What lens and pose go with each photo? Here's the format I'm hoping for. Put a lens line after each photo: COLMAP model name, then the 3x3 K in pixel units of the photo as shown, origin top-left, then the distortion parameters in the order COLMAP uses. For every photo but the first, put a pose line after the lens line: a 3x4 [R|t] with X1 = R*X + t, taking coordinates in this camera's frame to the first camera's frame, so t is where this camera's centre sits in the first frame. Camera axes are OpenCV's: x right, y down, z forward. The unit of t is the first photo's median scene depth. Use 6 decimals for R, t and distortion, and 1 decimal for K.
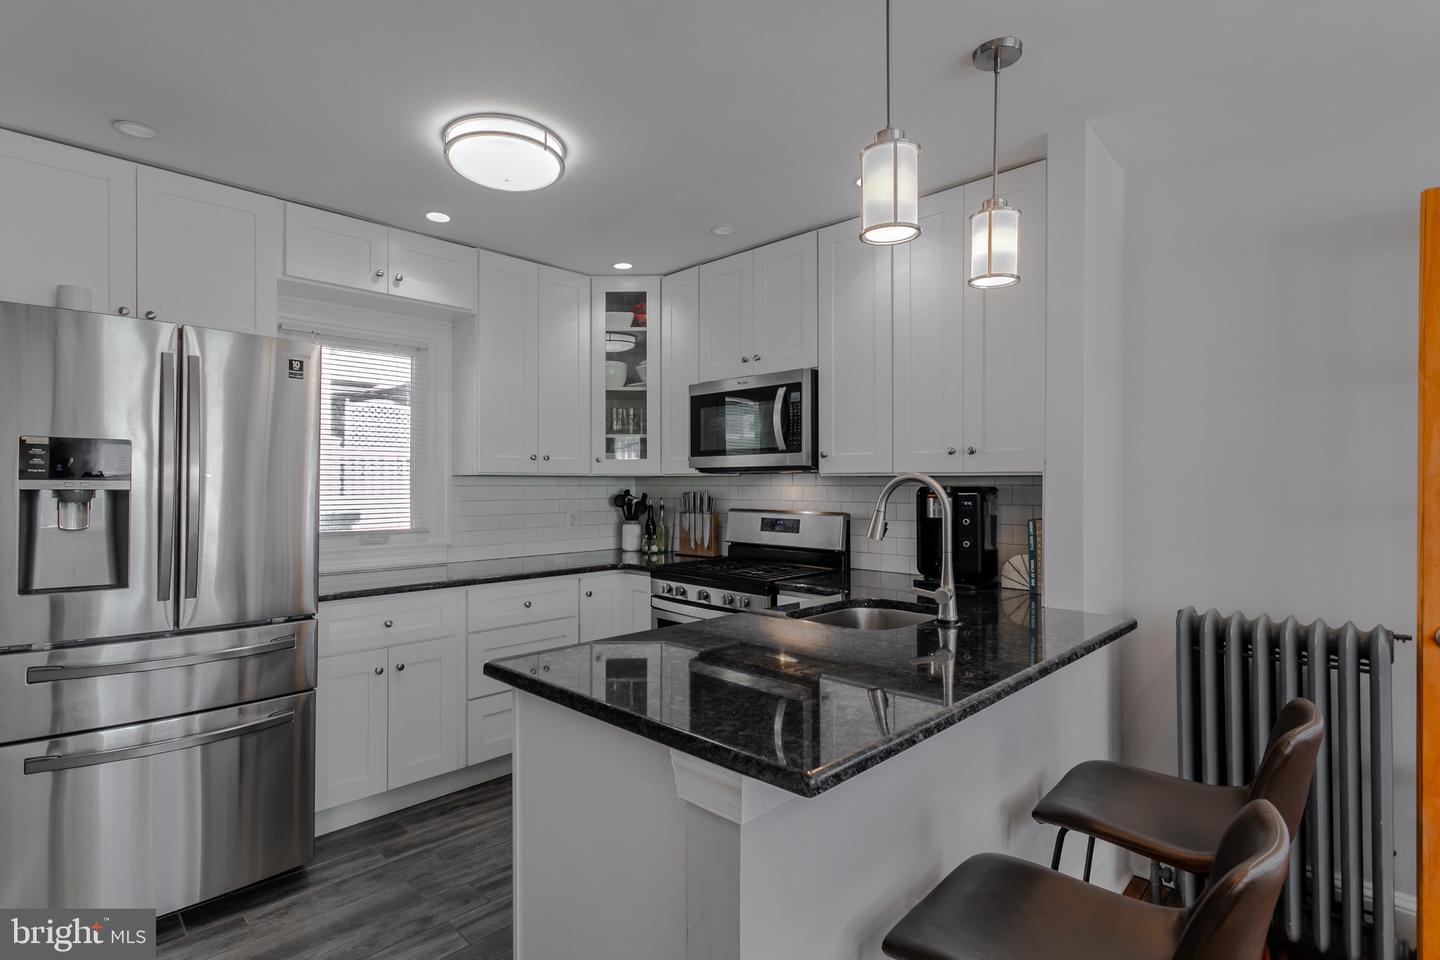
lens RADIAL K [[702.3, 0, 706.0], [0, 702.3, 483.3], [0, 0, 1]] dist [-0.000998, -0.001879]
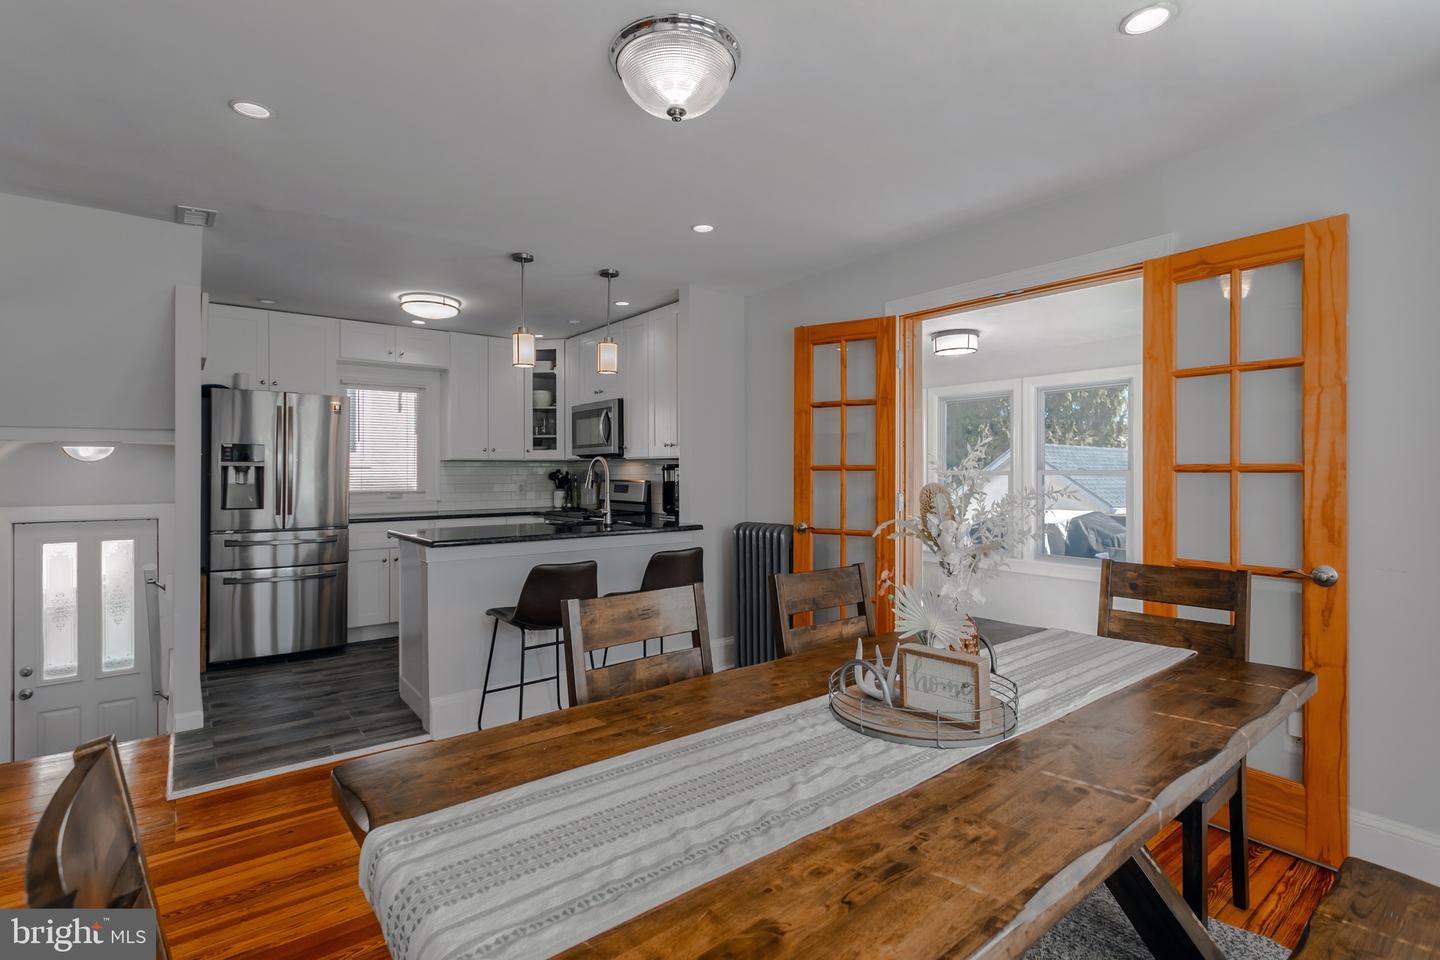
lens RADIAL K [[702.3, 0, 727.5], [0, 702.3, 470.3], [0, 0, 1]] dist [-0.000998, -0.001879]
pose [[0.993164, -0.003453, -0.116677, 0.627909], [0.003314, 0.999994, -0.001391, 0.021031], [0.116681, 0.000994, 0.993169, -0.728642]]
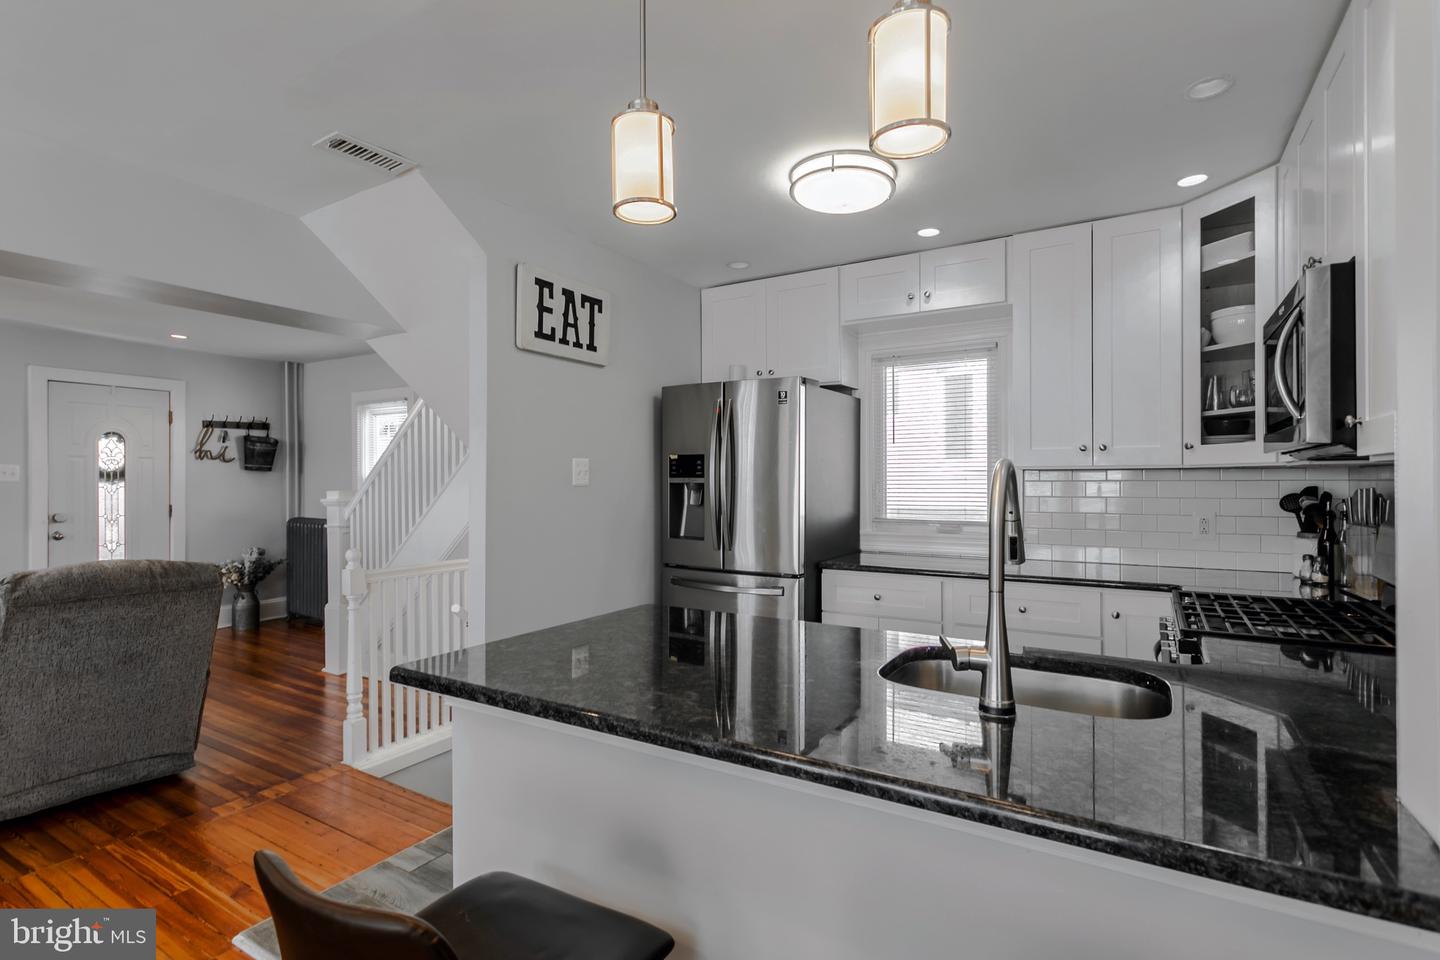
lens RADIAL K [[702.3, 0, 718.0], [0, 702.3, 488.4], [0, 0, 1]] dist [-0.000998, -0.001879]
pose [[0.231807, 0.008124, -0.972728, 0.571443], [0.002942, 0.999955, 0.009052, 0.004230], [0.972757, -0.004960, 0.231772, 0.412340]]
